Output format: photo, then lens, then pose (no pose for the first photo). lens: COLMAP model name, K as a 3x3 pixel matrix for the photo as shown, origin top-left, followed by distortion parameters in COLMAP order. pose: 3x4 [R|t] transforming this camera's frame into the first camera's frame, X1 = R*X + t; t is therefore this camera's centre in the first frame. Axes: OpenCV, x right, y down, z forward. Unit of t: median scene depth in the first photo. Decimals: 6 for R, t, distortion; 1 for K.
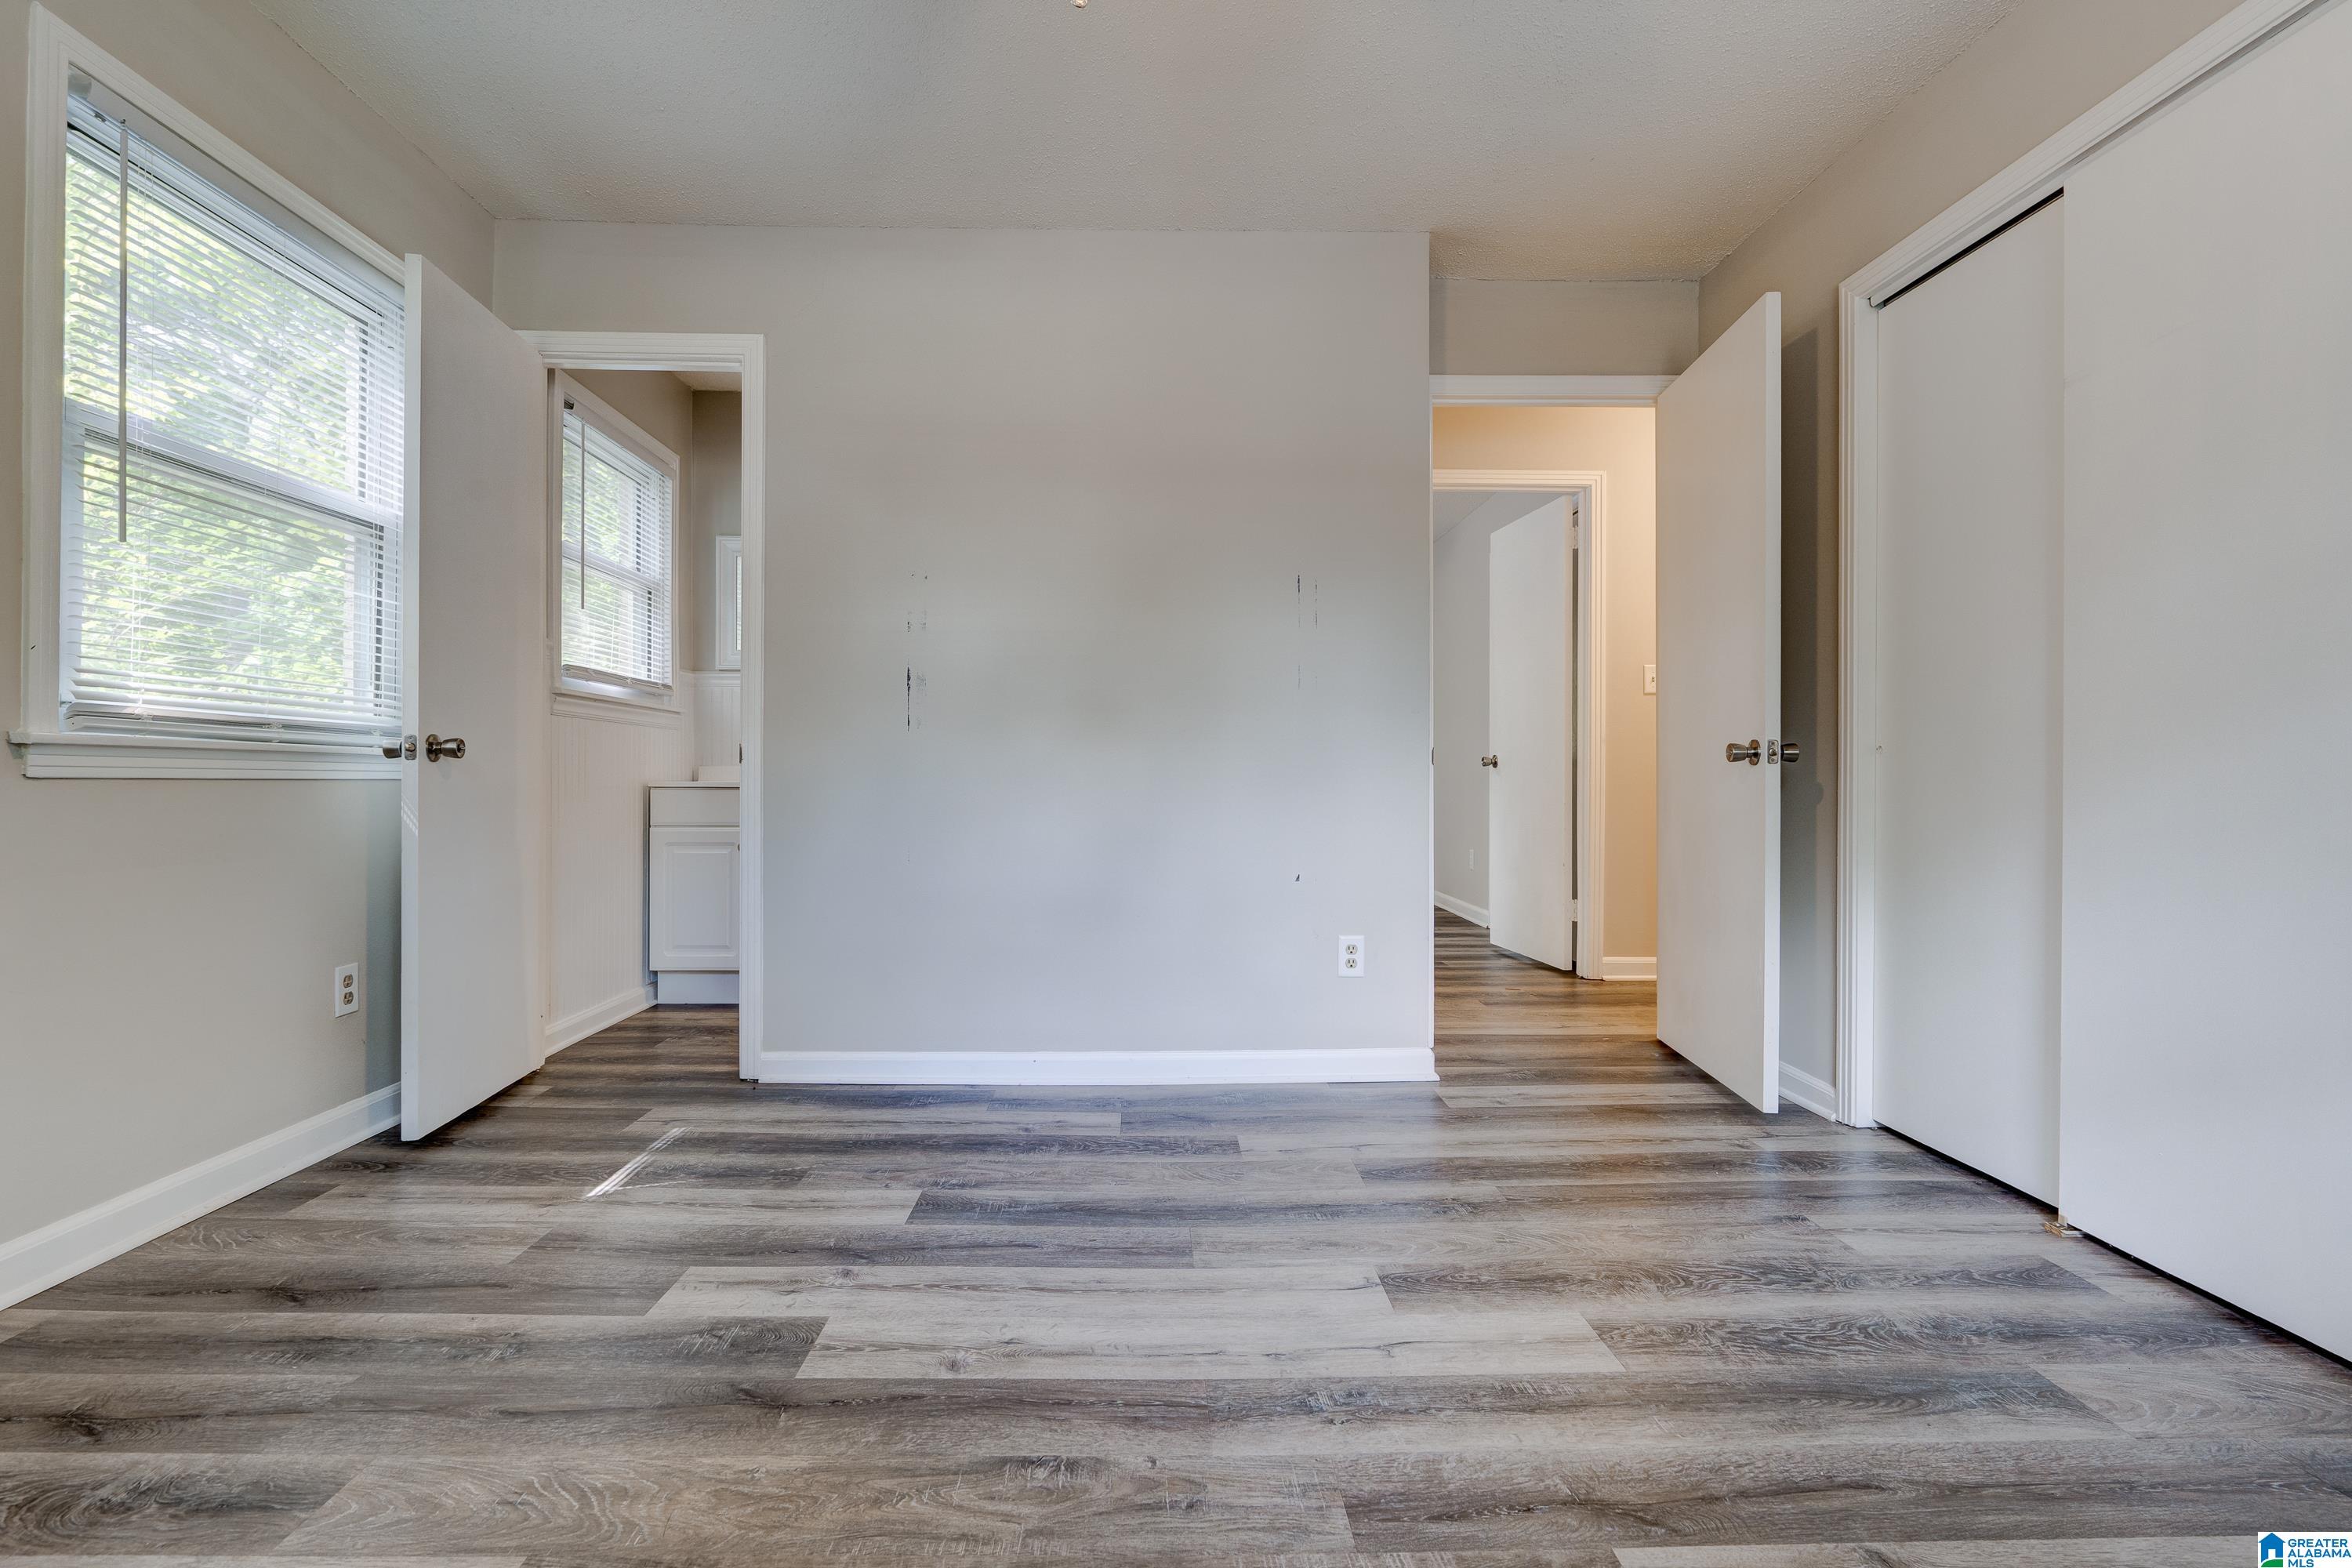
lens RADIAL K [[1077.3, 0, 1158.9], [0, 1077.3, 778.3], [0, 0, 1]] dist [-0.005231, 0.002320]
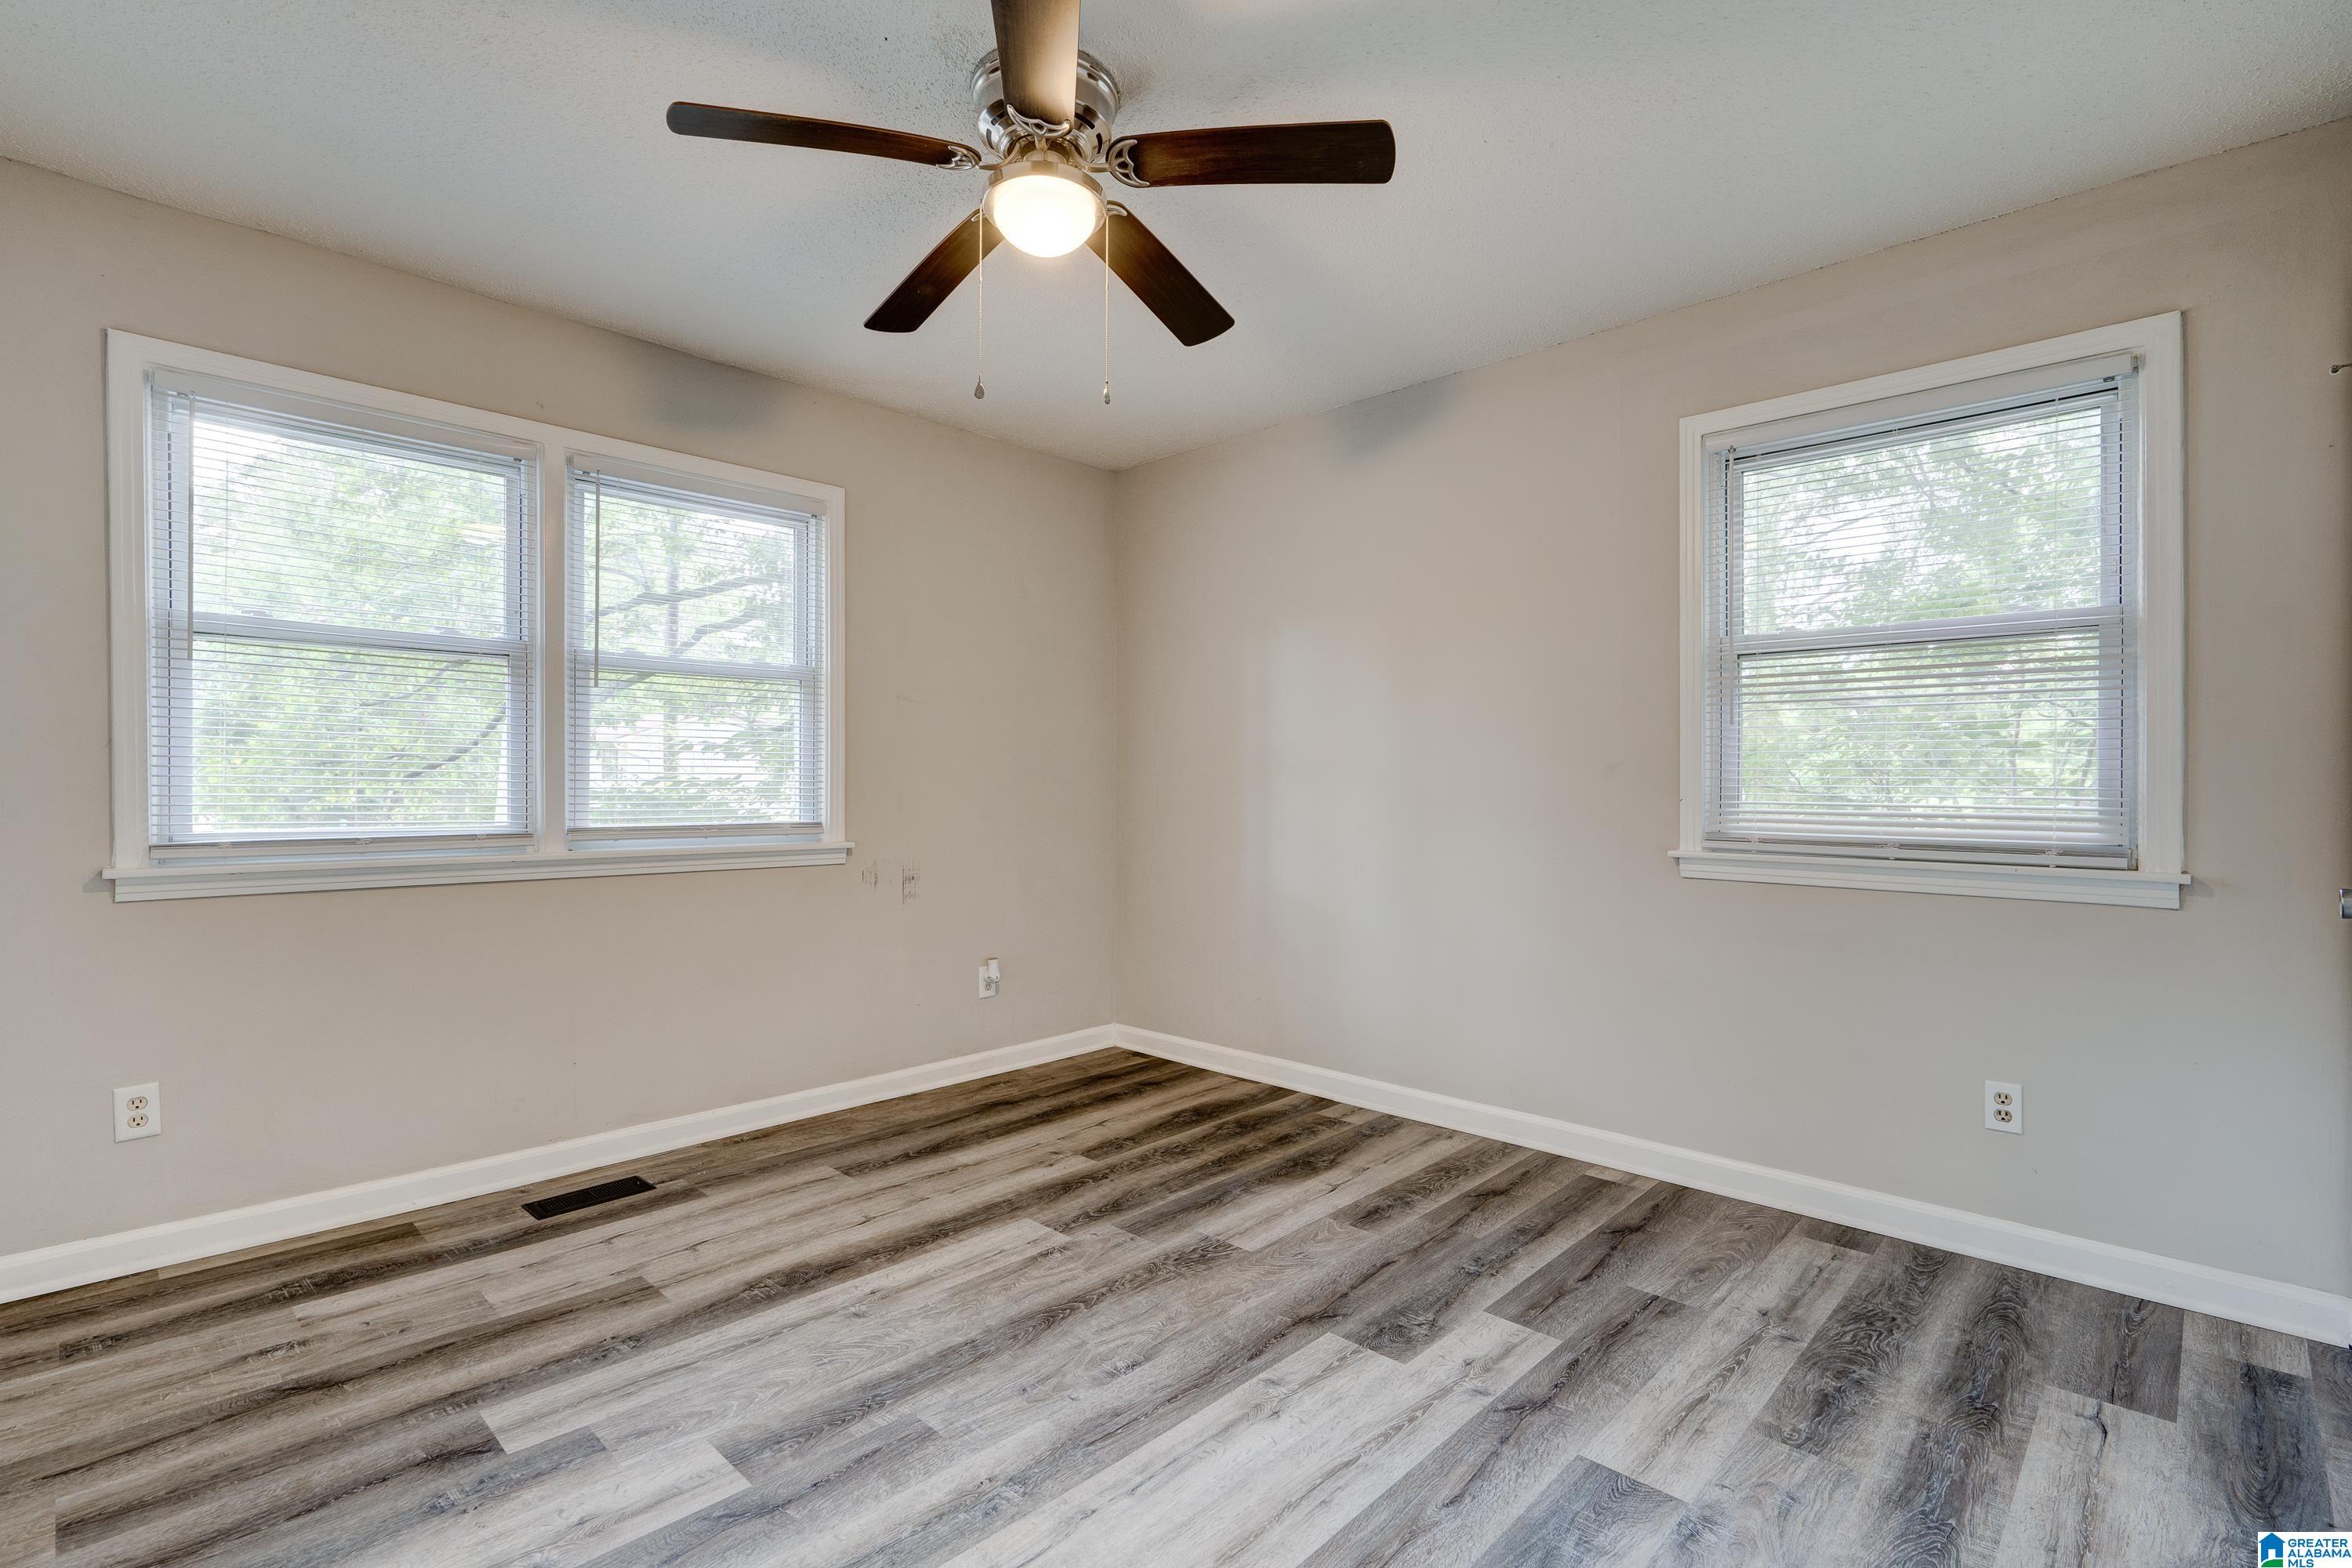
lens RADIAL K [[1077.3, 0, 1175.7], [0, 1077.3, 781.1], [0, 0, 1]] dist [-0.005231, 0.002320]
pose [[-0.705243, -0.013111, -0.708845, 0.787015], [-0.008650, 0.999914, -0.009889, -0.141668], [0.708913, -0.000843, -0.705295, 1.805352]]
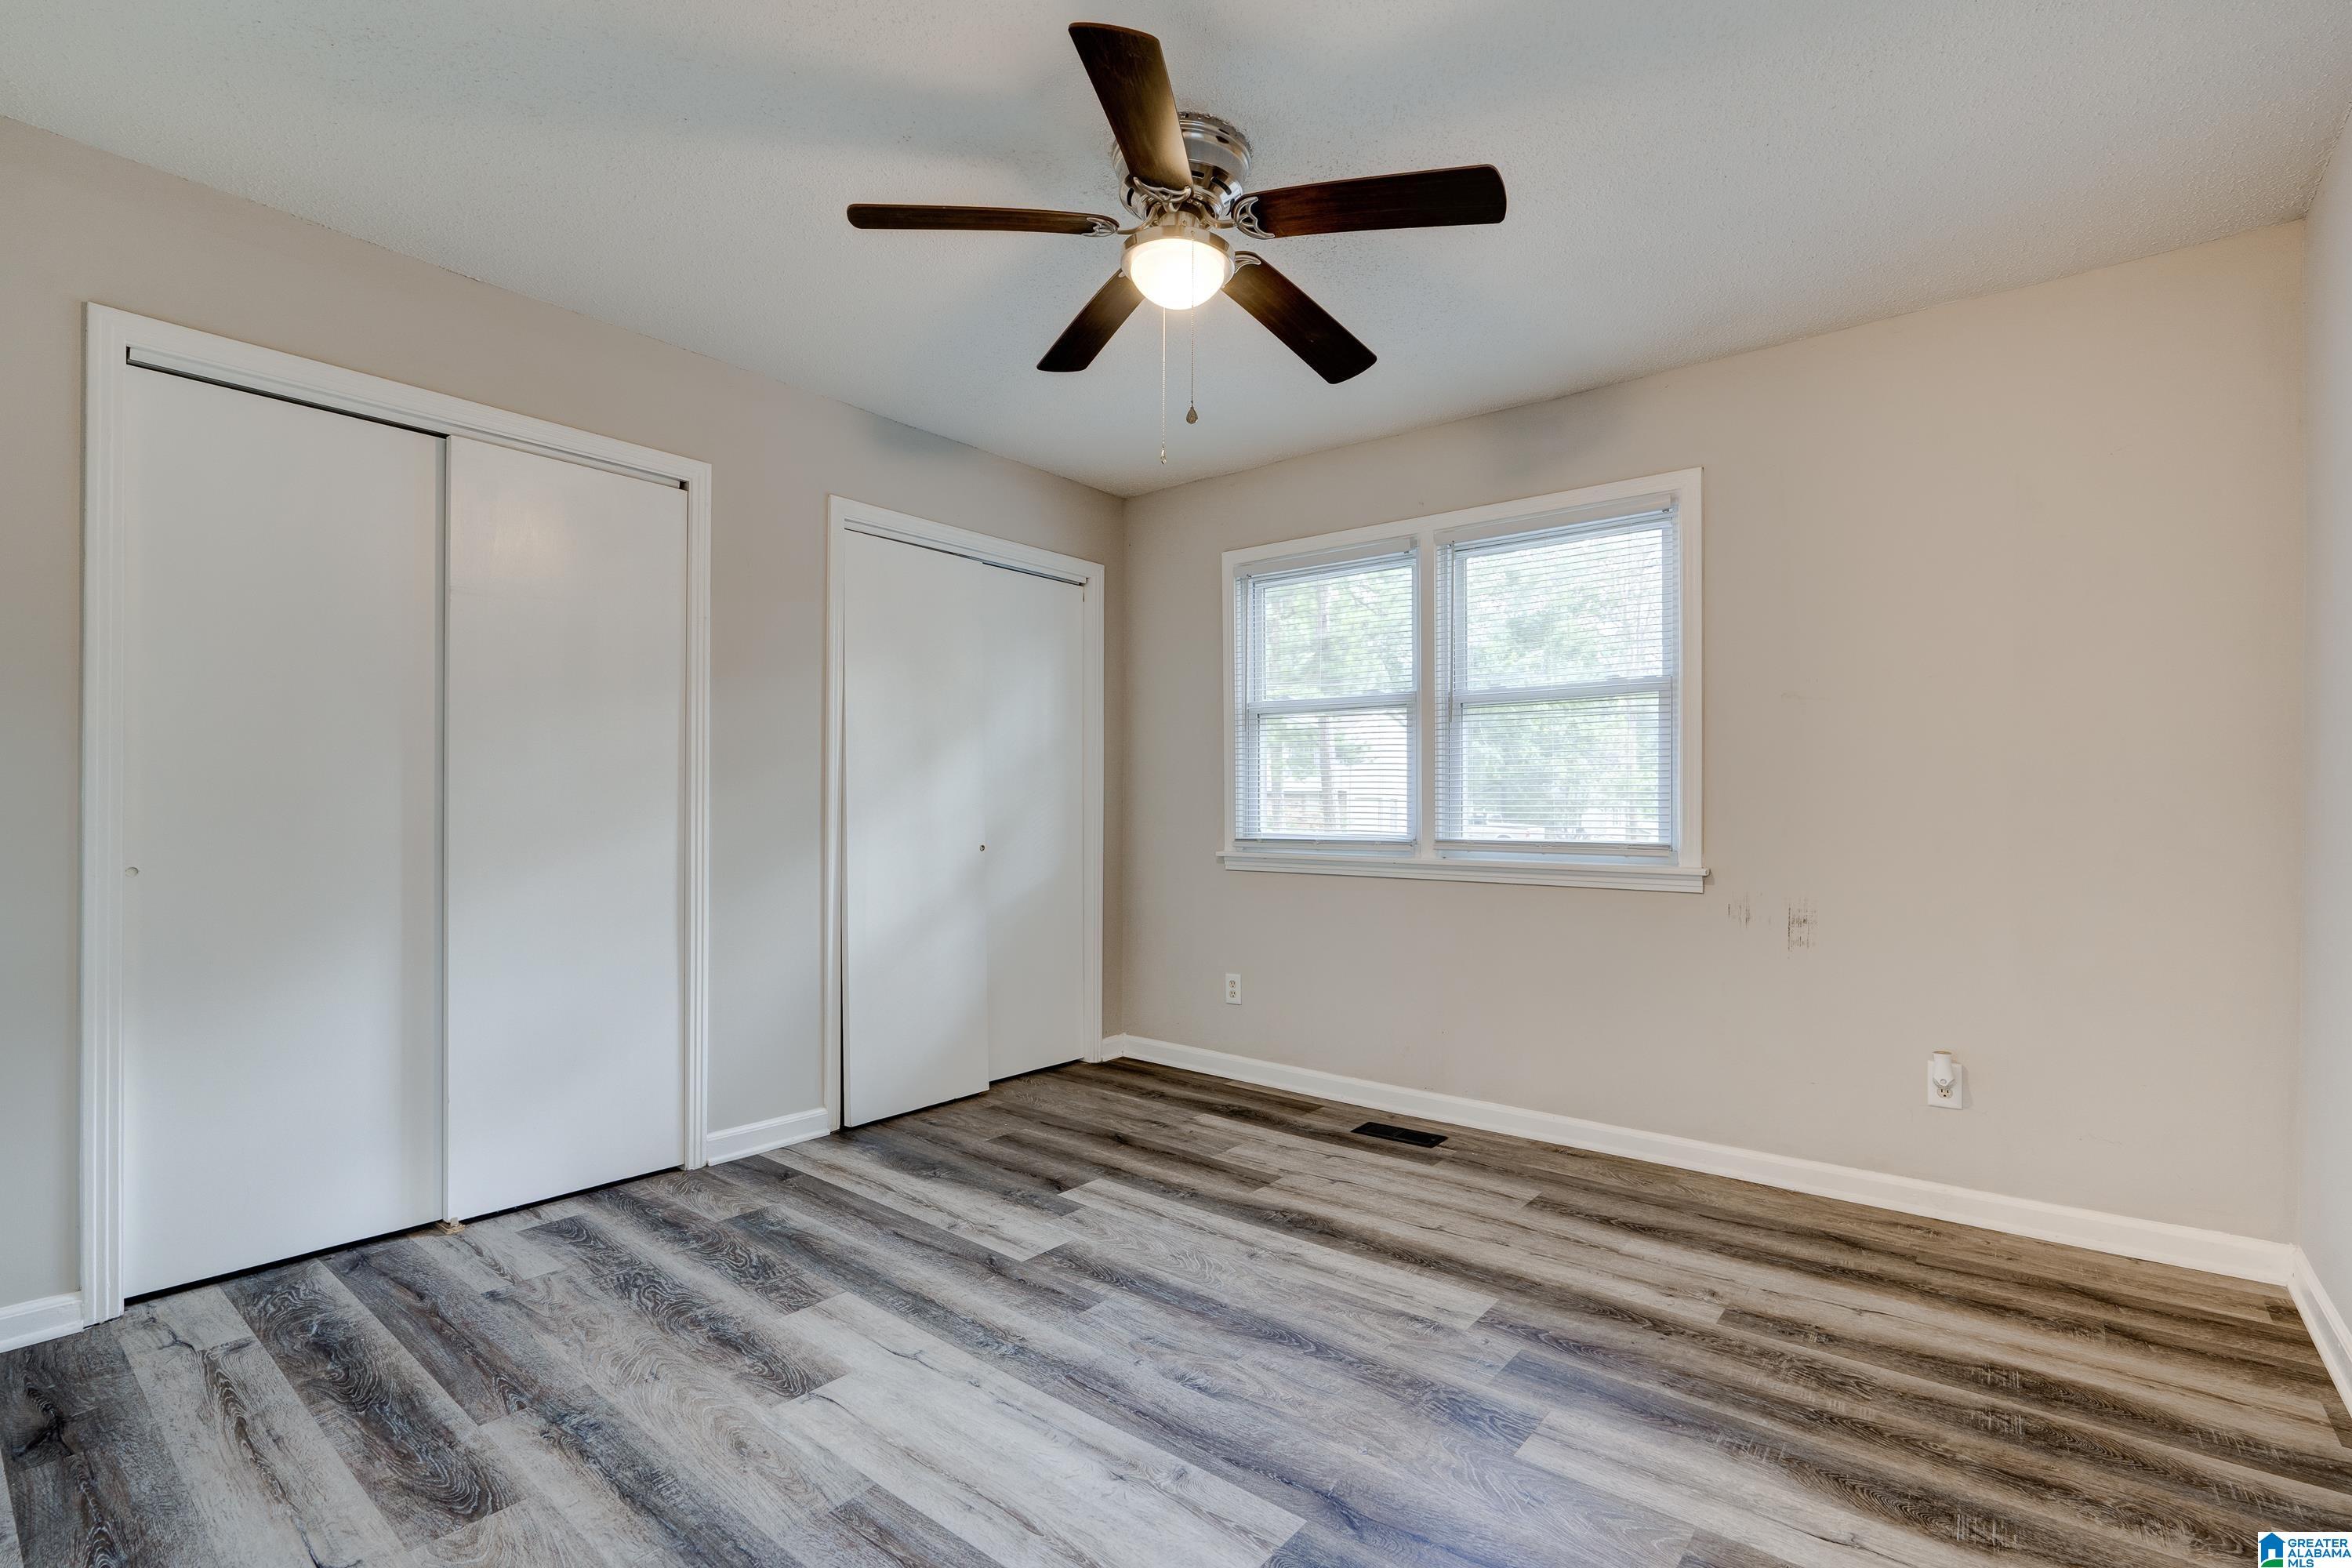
lens RADIAL K [[1077.3, 0, 1195.5], [0, 1077.3, 804.7], [0, 0, 1]] dist [-0.005231, 0.002320]
pose [[-0.774451, -0.008102, 0.632582, -0.896290], [-0.007612, 0.999965, 0.003487, -0.146834], [-0.632588, -0.002115, -0.774486, 1.847908]]
